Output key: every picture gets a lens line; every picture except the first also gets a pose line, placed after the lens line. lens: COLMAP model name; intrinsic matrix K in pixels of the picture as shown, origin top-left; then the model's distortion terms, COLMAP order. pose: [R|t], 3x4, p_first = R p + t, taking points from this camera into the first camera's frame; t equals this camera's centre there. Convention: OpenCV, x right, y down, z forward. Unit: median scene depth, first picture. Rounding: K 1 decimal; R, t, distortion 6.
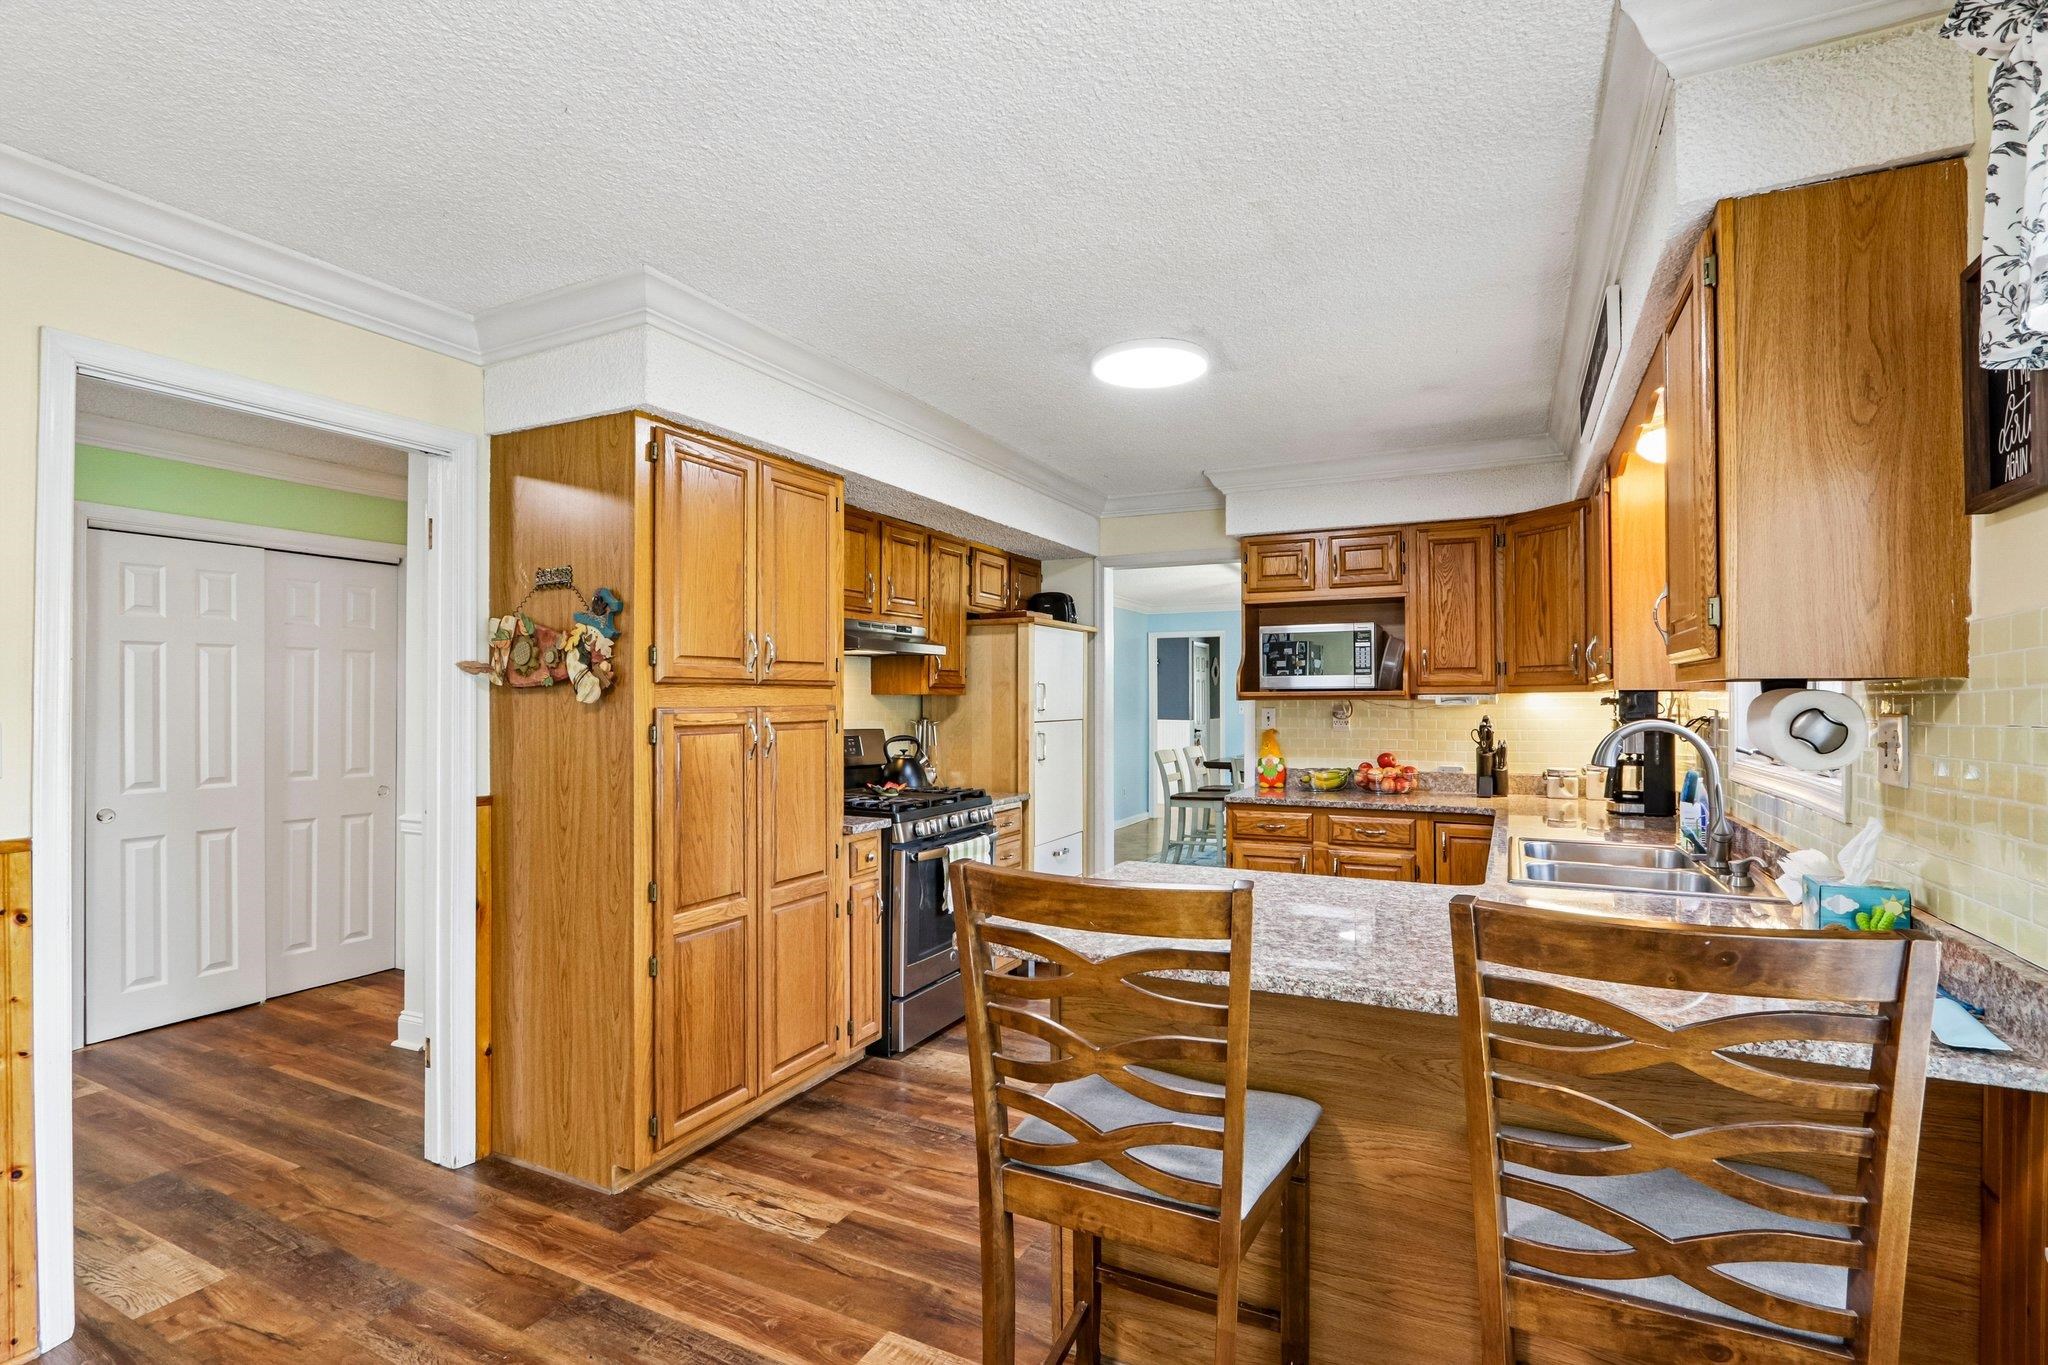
lens RADIAL K [[955.2, 0, 1019.1], [0, 955.2, 688.6], [0, 0, 1]] dist [-0.006285, -0.001492]
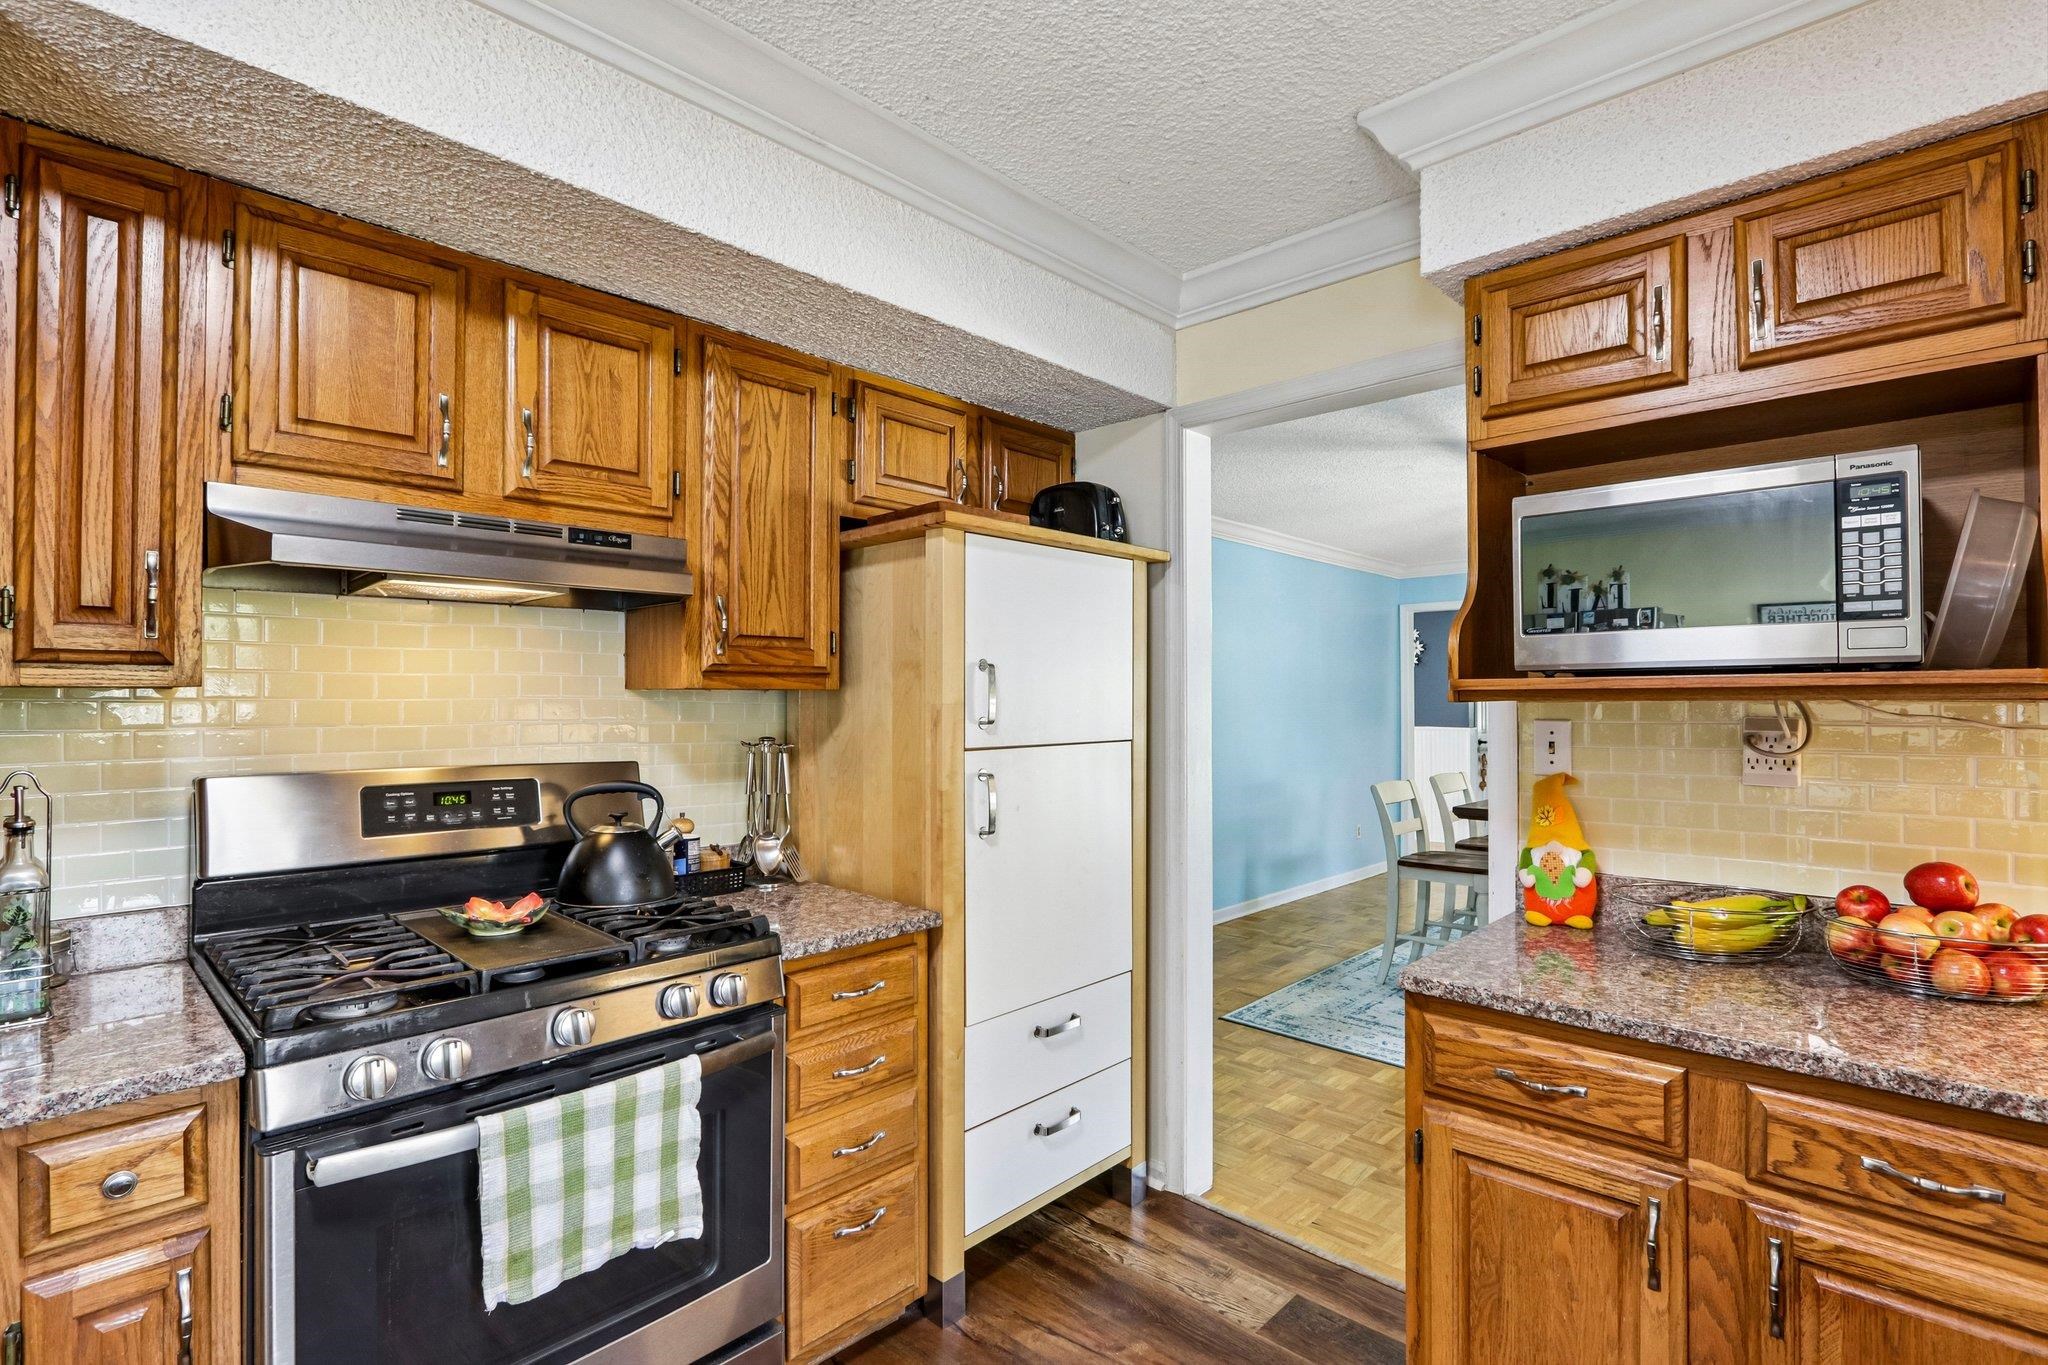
lens RADIAL K [[955.2, 0, 1029.8], [0, 955.2, 687.7], [0, 0, 1]] dist [-0.006285, -0.001492]
pose [[0.958920, -0.002890, -0.283660, 0.173493], [0.002983, 0.999996, -0.000105, 0.006223], [0.283660, -0.000746, 0.958925, 0.584856]]
